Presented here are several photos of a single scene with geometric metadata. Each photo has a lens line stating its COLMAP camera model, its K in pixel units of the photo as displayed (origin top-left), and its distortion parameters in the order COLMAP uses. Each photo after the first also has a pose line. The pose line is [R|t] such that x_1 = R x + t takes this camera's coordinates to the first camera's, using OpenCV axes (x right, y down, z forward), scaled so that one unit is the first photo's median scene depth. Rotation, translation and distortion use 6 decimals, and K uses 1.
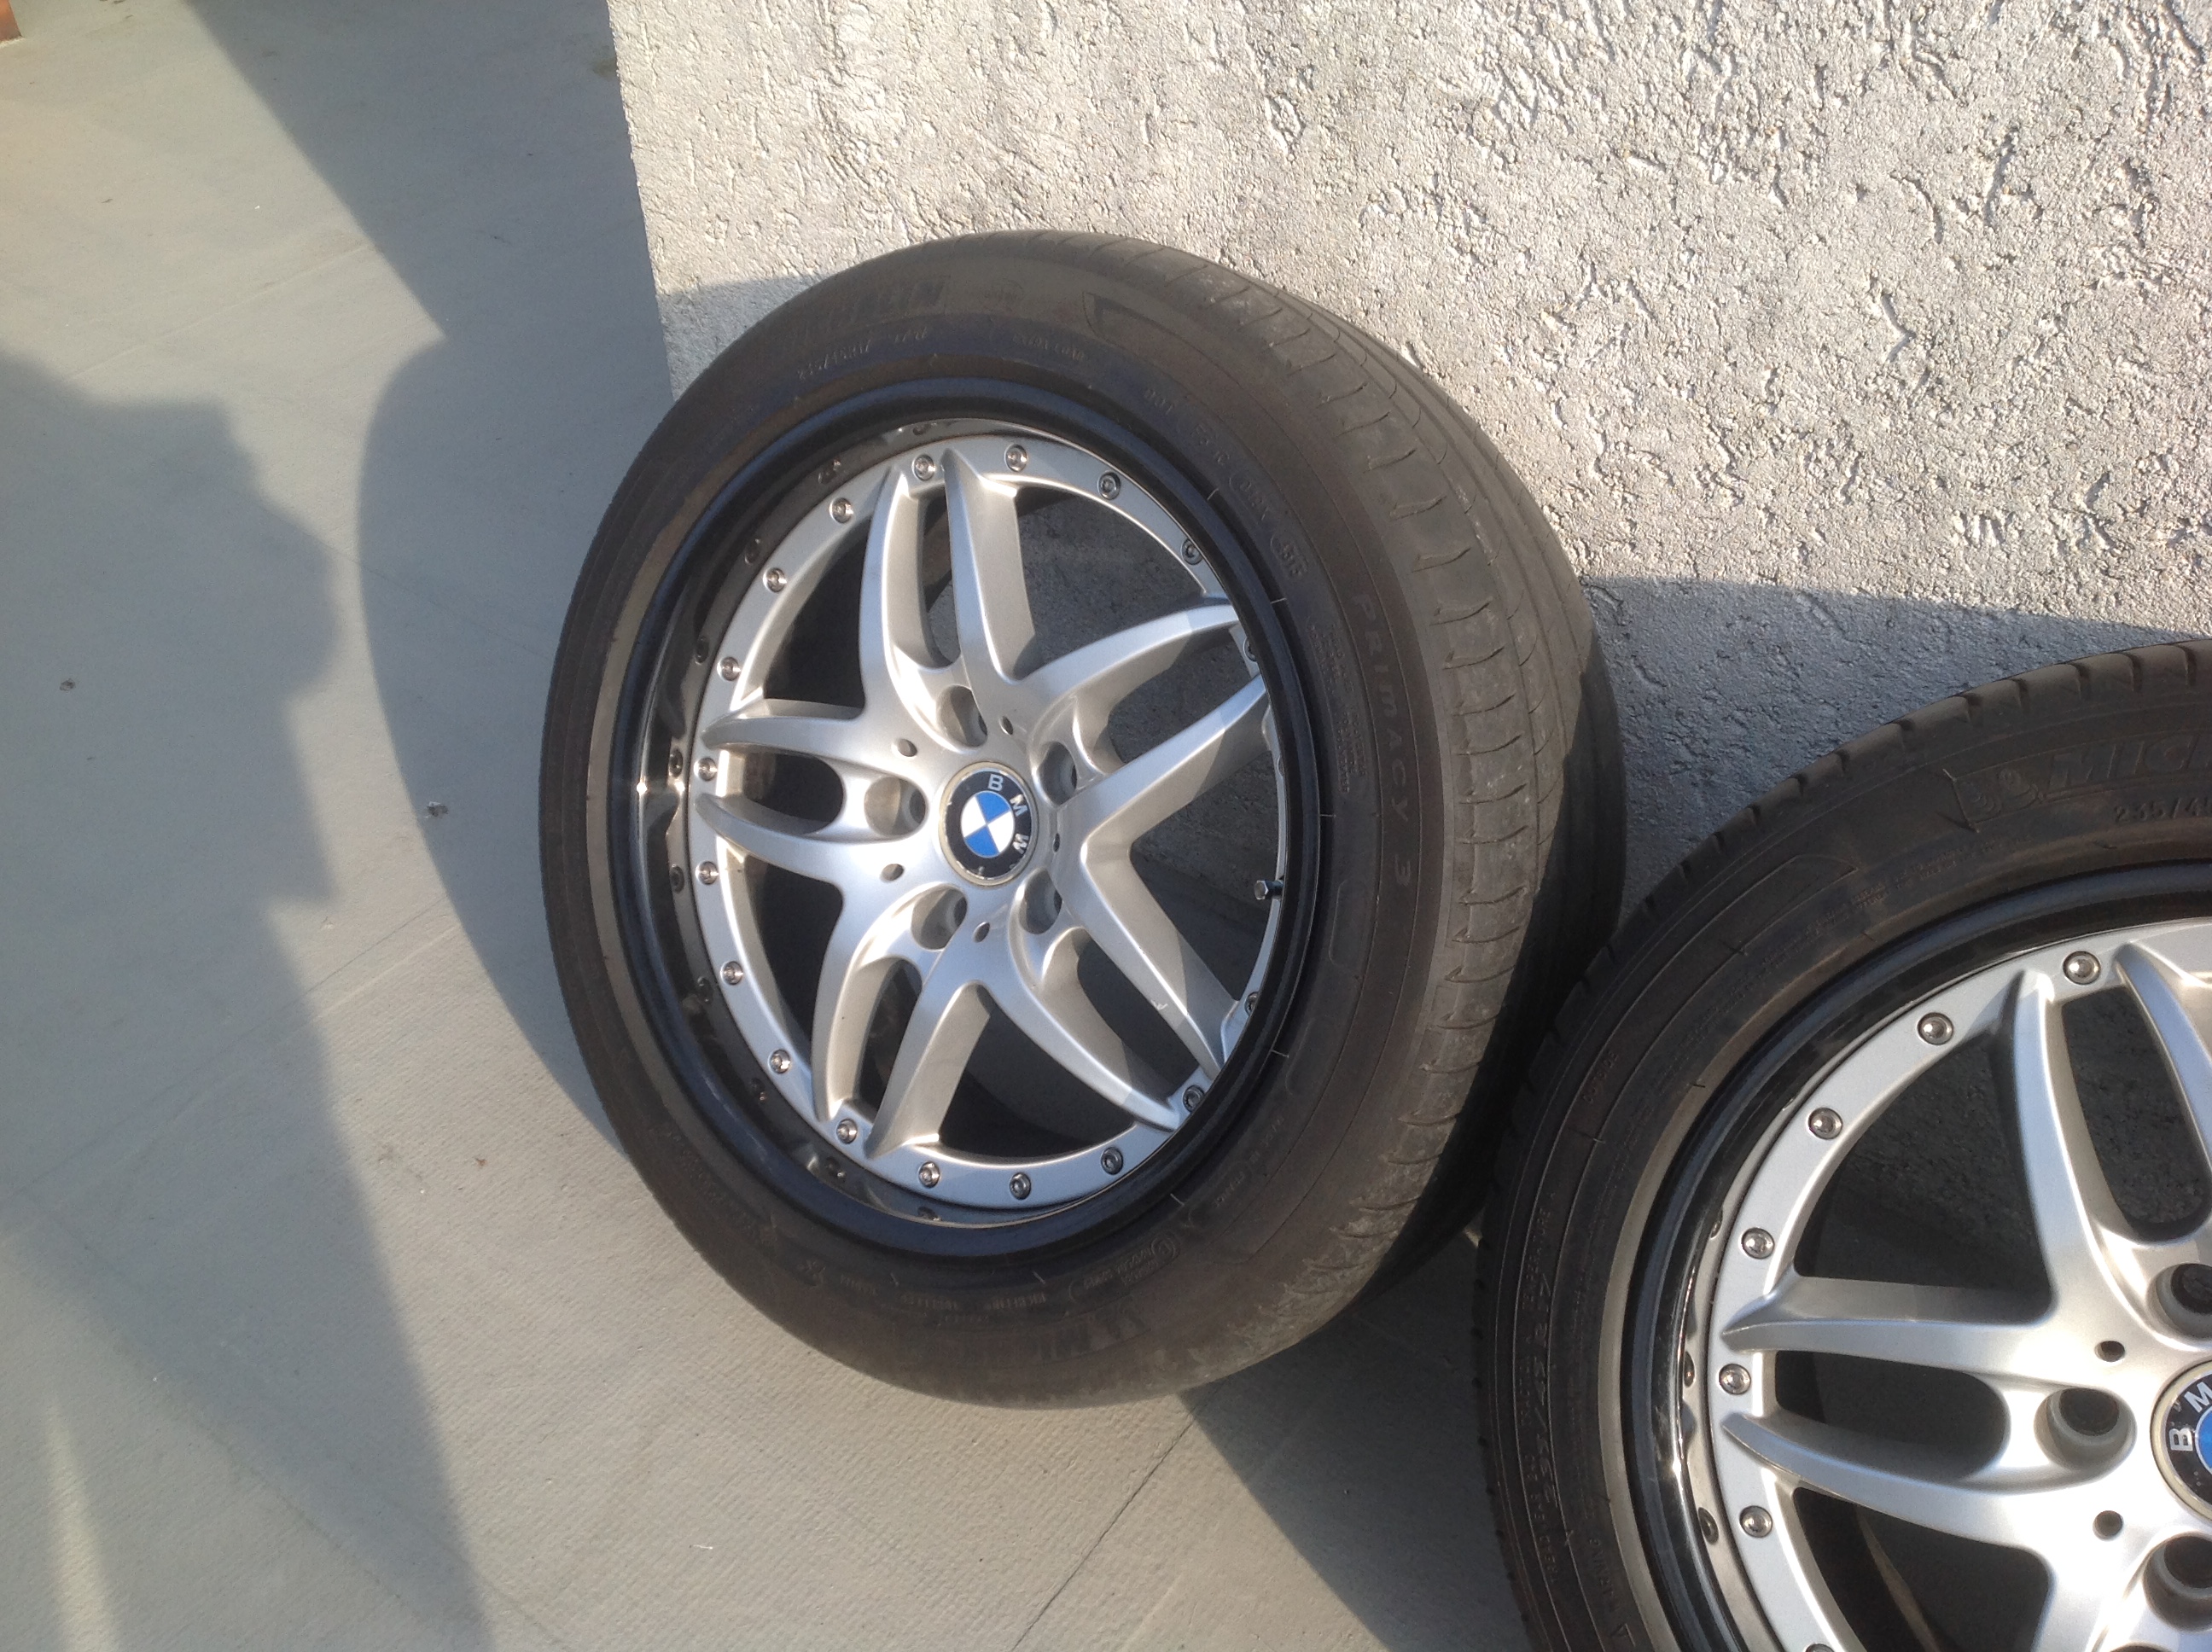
lens RADIAL K [[2074.4, 0, 1097.8], [0, 2074.4, 839.5], [0, 0, 1]] dist [0.199616, -0.448721]
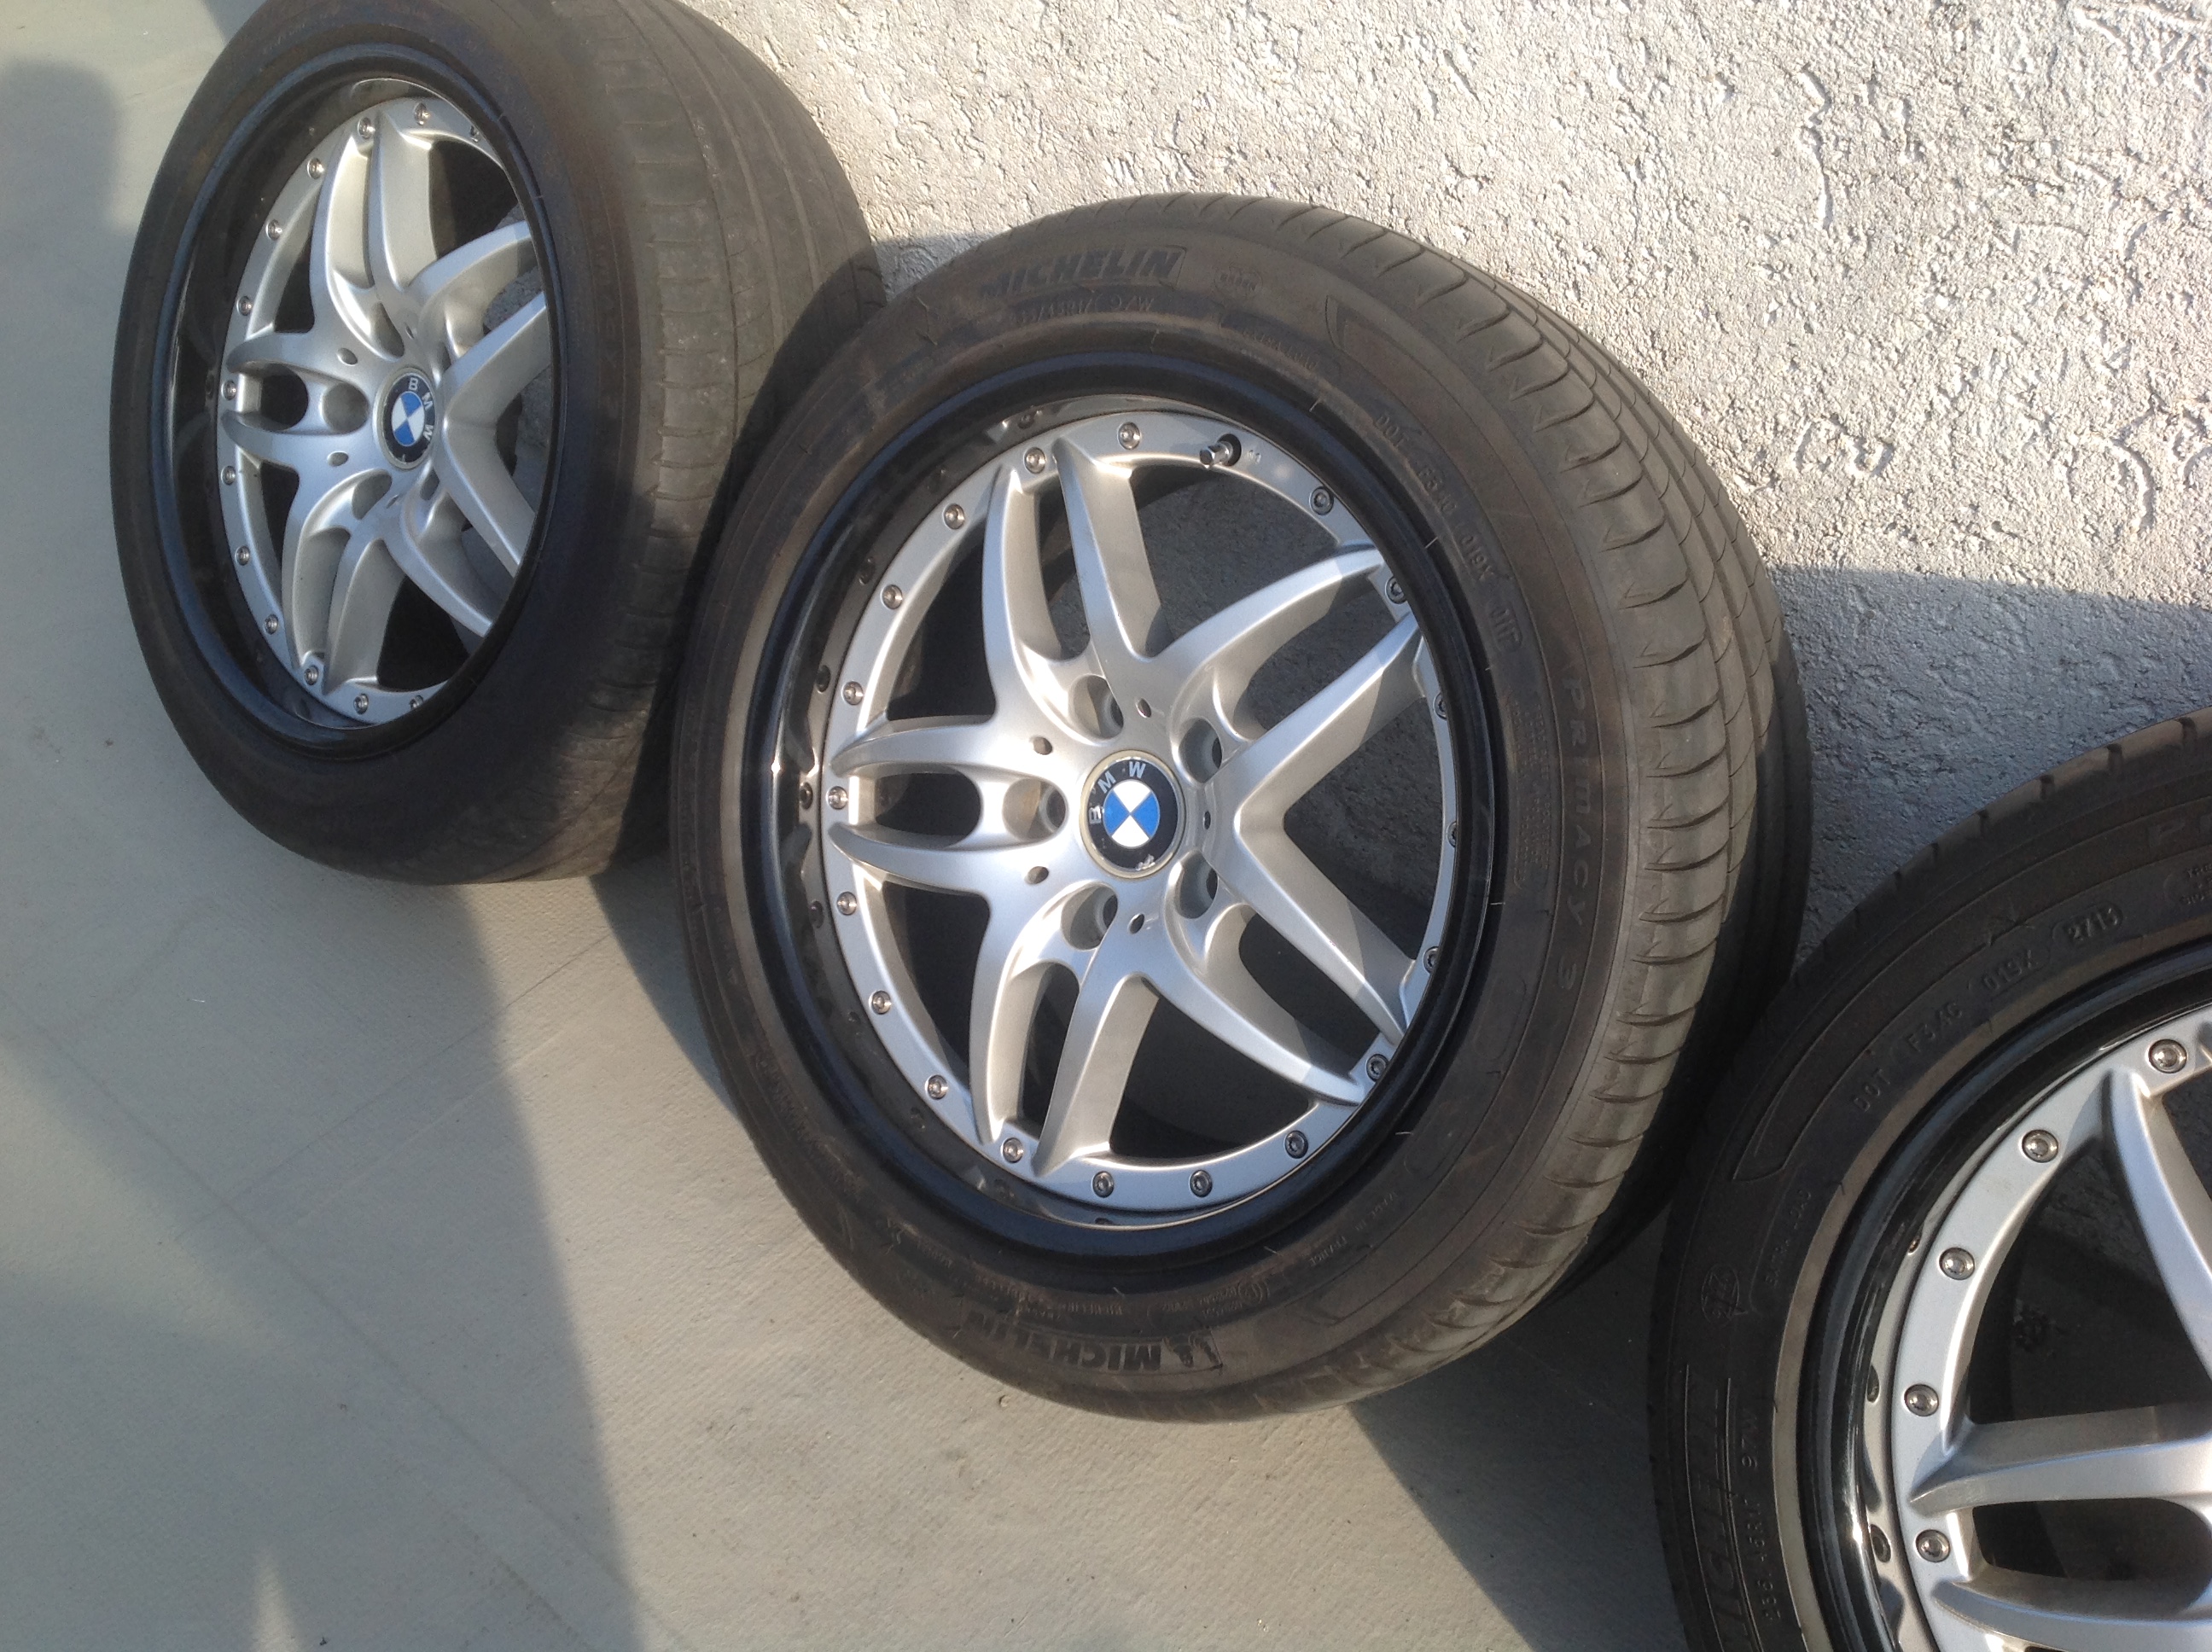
lens RADIAL K [[2089.9, 0, 1106.2], [0, 2089.9, 855.9], [0, 0, 1]] dist [0.119959, -0.240210]
pose [[0.997215, 0.034724, -0.066005, 0.463034], [-0.032919, 0.999059, 0.028246, 0.207571], [0.066923, -0.025994, 0.997419, -0.241866]]
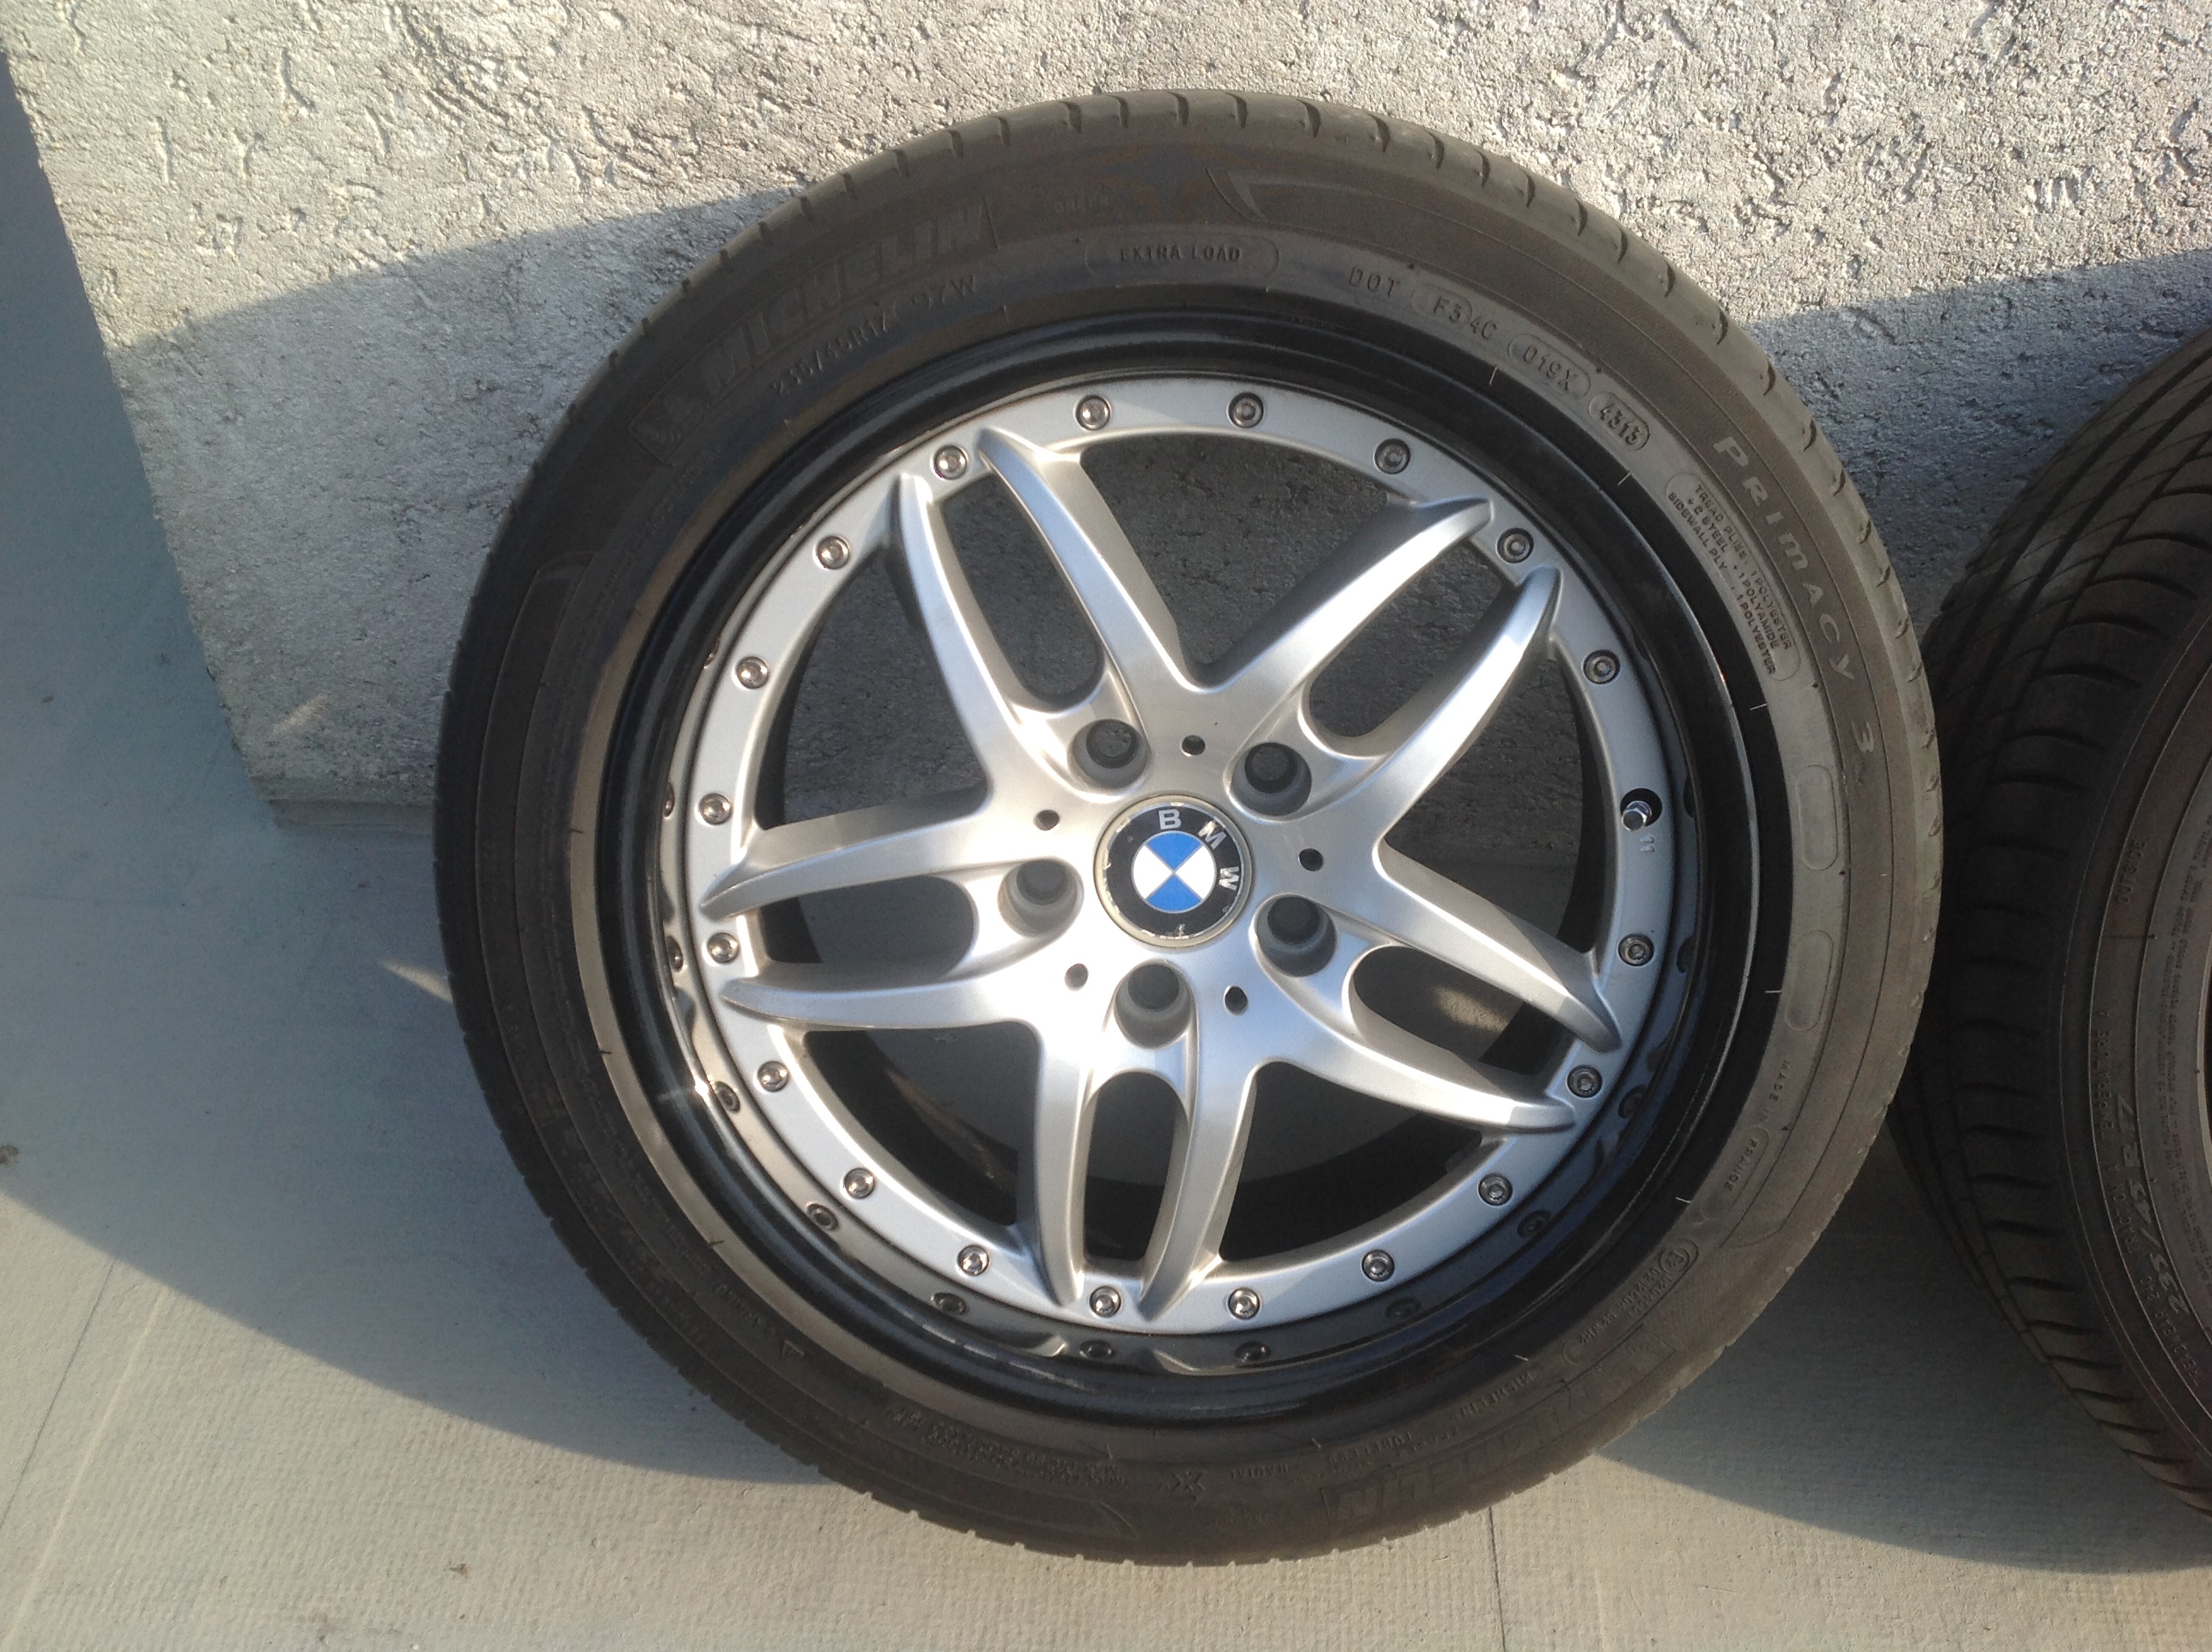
lens RADIAL K [[2148.8, 0, 1098.2], [0, 2148.8, 857.3], [0, 0, 1]] dist [0.064501, -0.122166]
pose [[0.820599, -0.377874, 0.428752, -0.442896], [0.333545, 0.925853, 0.177606, -0.175466], [-0.464074, -0.002736, 0.885792, 0.314291]]
